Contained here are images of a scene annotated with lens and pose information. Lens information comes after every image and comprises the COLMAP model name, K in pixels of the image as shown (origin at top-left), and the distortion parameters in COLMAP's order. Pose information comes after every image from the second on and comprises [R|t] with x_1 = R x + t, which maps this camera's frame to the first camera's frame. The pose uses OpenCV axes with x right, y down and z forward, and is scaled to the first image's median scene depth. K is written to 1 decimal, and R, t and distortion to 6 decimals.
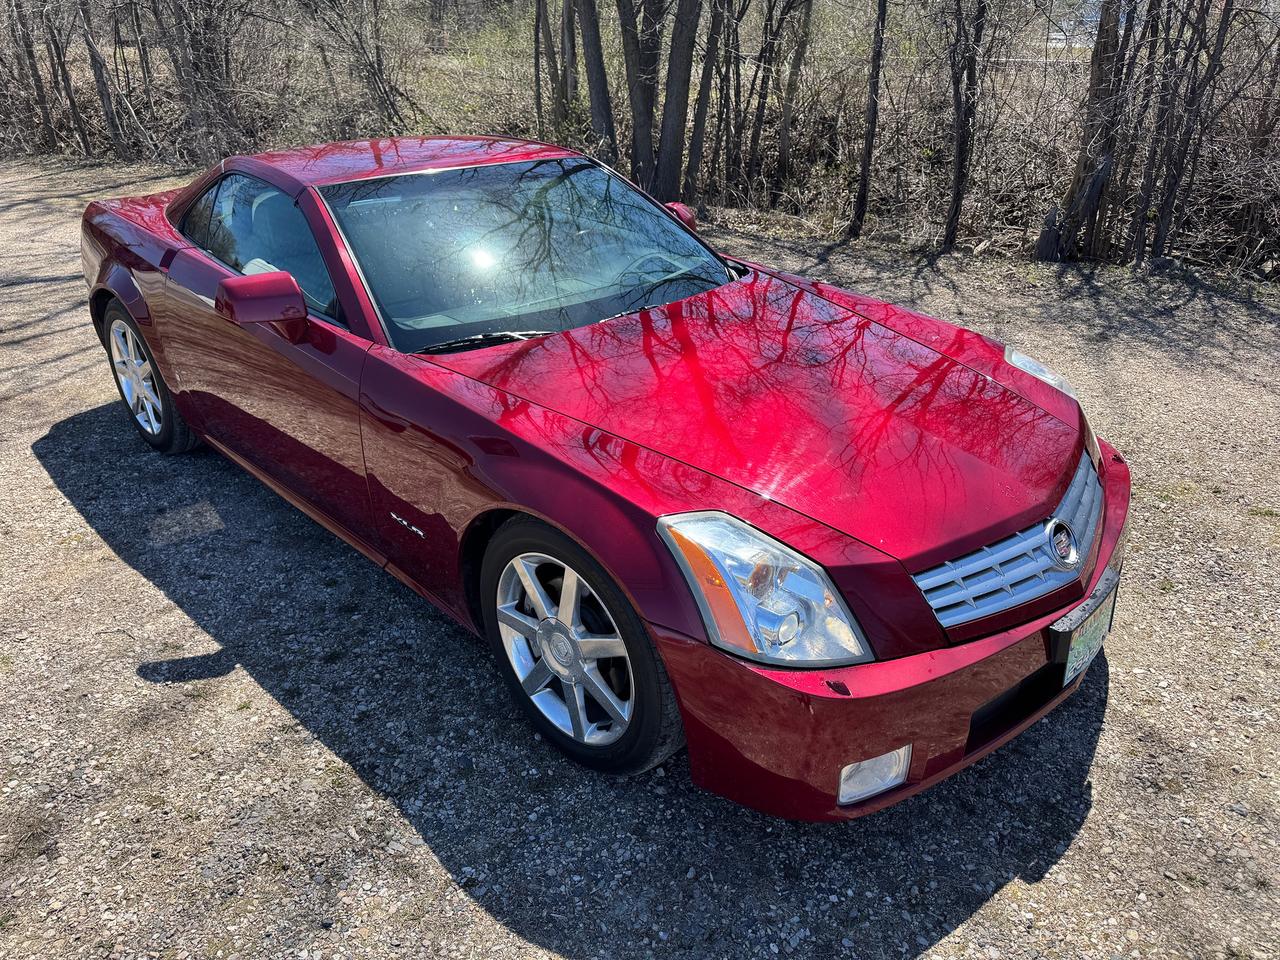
lens RADIAL K [[917.3, 0, 640.0], [0, 917.3, 480.0], [0, 0, 1]] dist [0.008473, -0.000288]
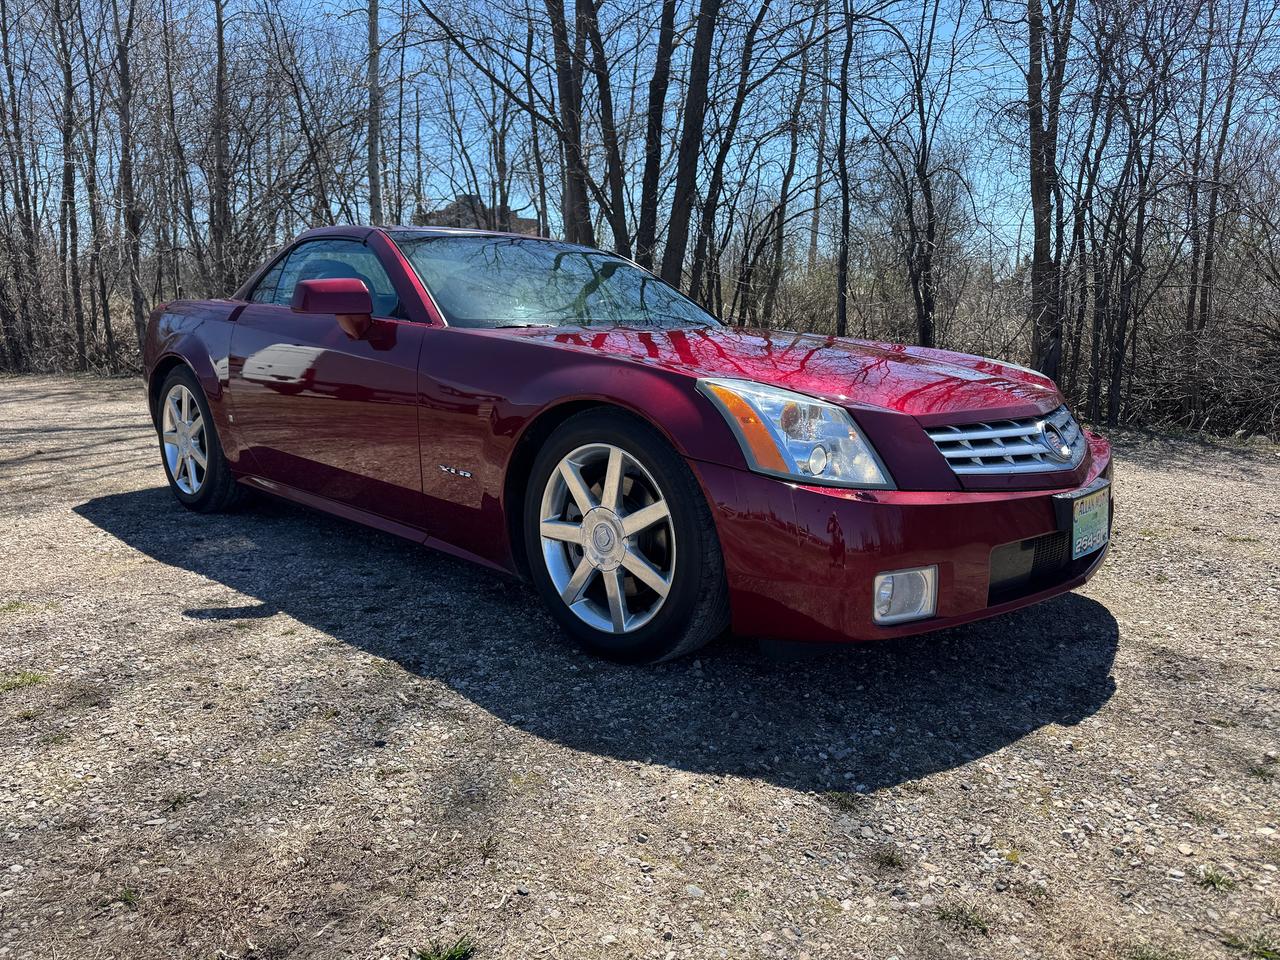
lens RADIAL K [[903.3, 0, 640.0], [0, 903.3, 480.0], [0, 0, 1]] dist [0.055942, -0.063145]
pose [[0.999824, -0.000066, 0.018772, -0.063374], [0.005194, 0.961922, -0.273274, 0.409827], [-0.018039, 0.273323, 0.961753, -0.039933]]
